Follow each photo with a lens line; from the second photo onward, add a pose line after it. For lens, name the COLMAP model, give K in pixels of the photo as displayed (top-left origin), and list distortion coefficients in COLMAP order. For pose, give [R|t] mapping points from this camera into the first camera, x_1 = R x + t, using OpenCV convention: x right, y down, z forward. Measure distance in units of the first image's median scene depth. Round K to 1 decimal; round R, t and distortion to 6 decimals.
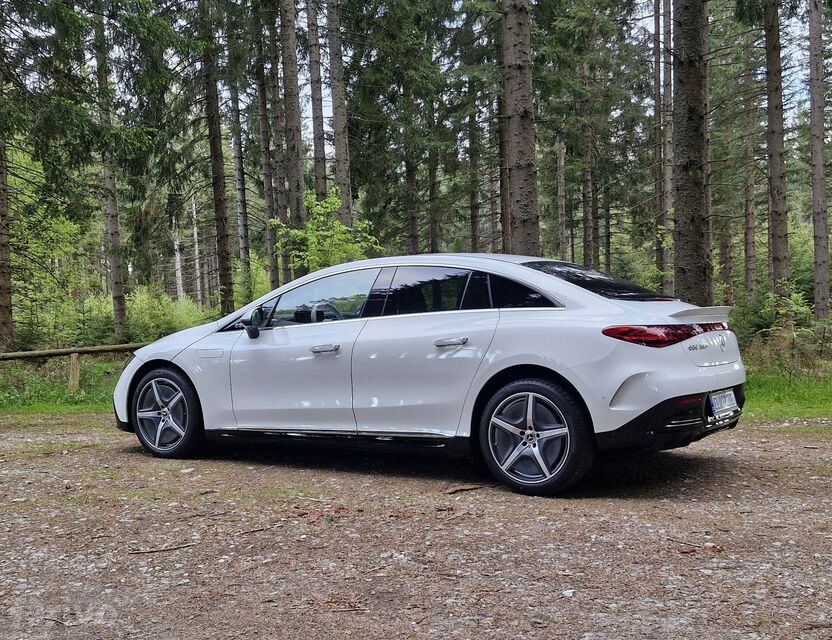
lens RADIAL K [[988.2, 0, 464.2], [0, 988.2, 319.5], [0, 0, 1]] dist [0.016150, -0.011394]
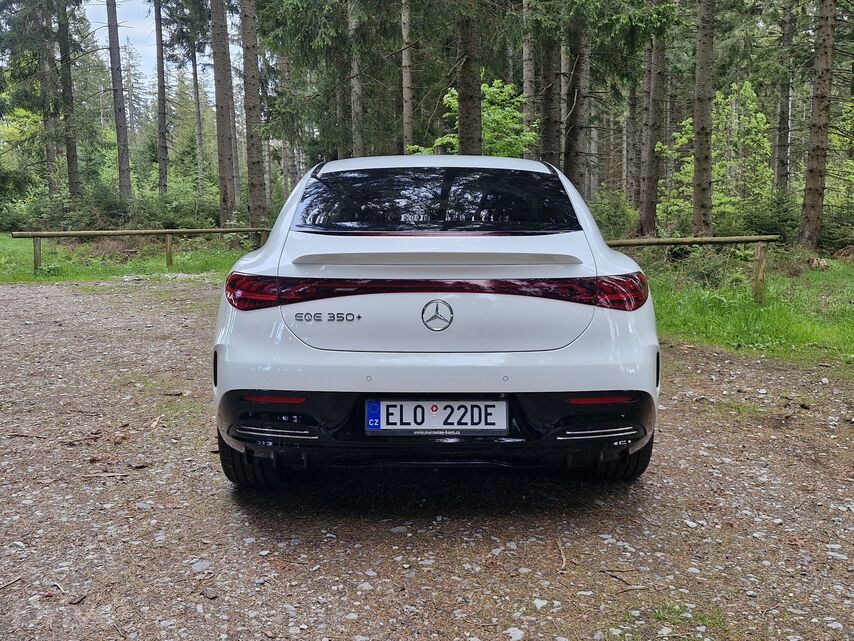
lens RADIAL K [[917.3, 0, 427.0], [0, 917.3, 320.5], [0, 0, 1]] dist [0.138963, -0.270080]
pose [[0.517256, 0.121328, -0.847187, 0.739994], [-0.006237, 0.990408, 0.138031, -0.047774], [0.855808, -0.066113, 0.513051, 0.747314]]
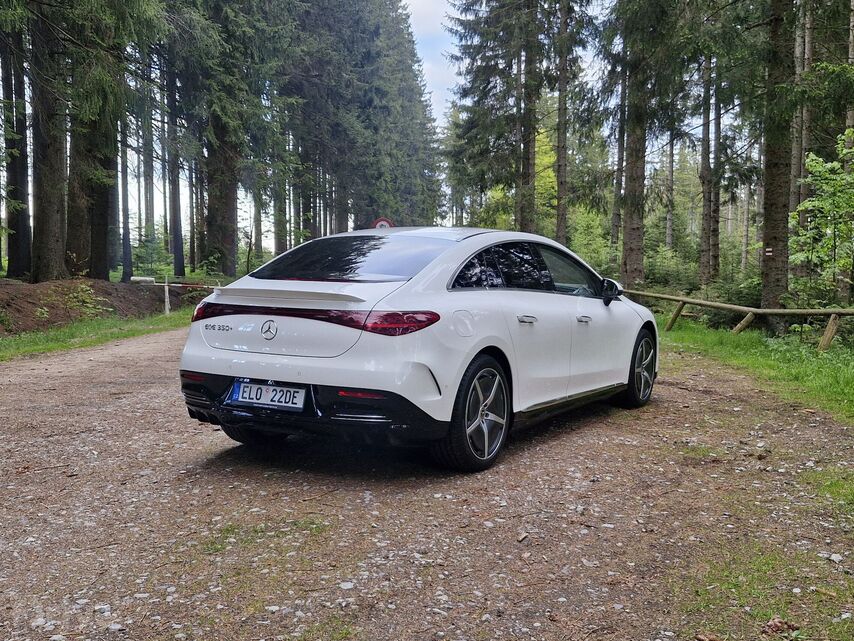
lens RADIAL K [[917.3, 0, 427.0], [0, 917.3, 320.5], [0, 0, 1]] dist [0.138963, -0.270080]
pose [[0.021721, 0.075612, -0.996901, 1.135952], [-0.018572, 0.996994, 0.075215, -0.050846], [0.999592, 0.016881, 0.023060, 1.164015]]
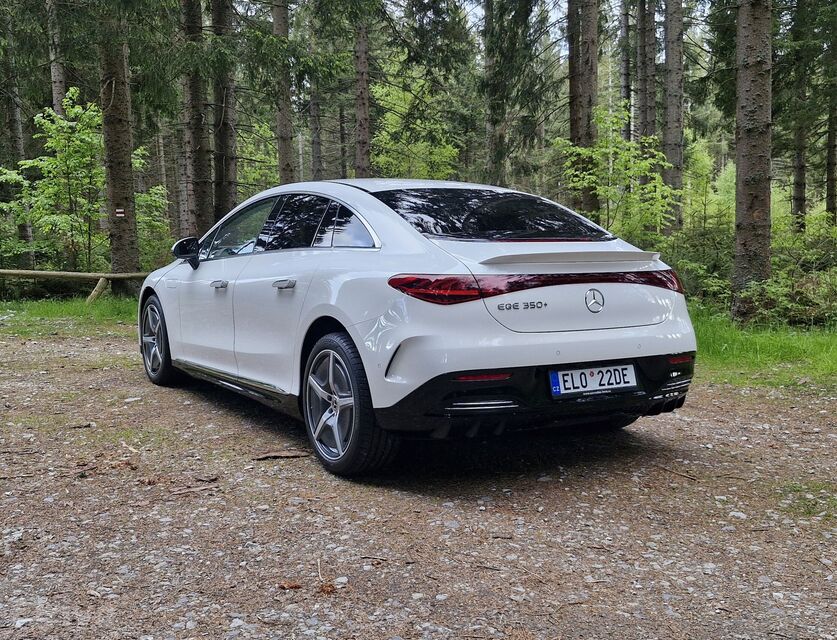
lens RADIAL K [[939.4, 0, 440.8], [0, 939.4, 319.7], [0, 0, 1]] dist [0.087460, -0.015935]
pose [[0.893506, 0.050077, -0.446250, 0.494254], [-0.009254, 0.995605, 0.093196, -0.026858], [0.448956, -0.079142, 0.890042, 0.332259]]
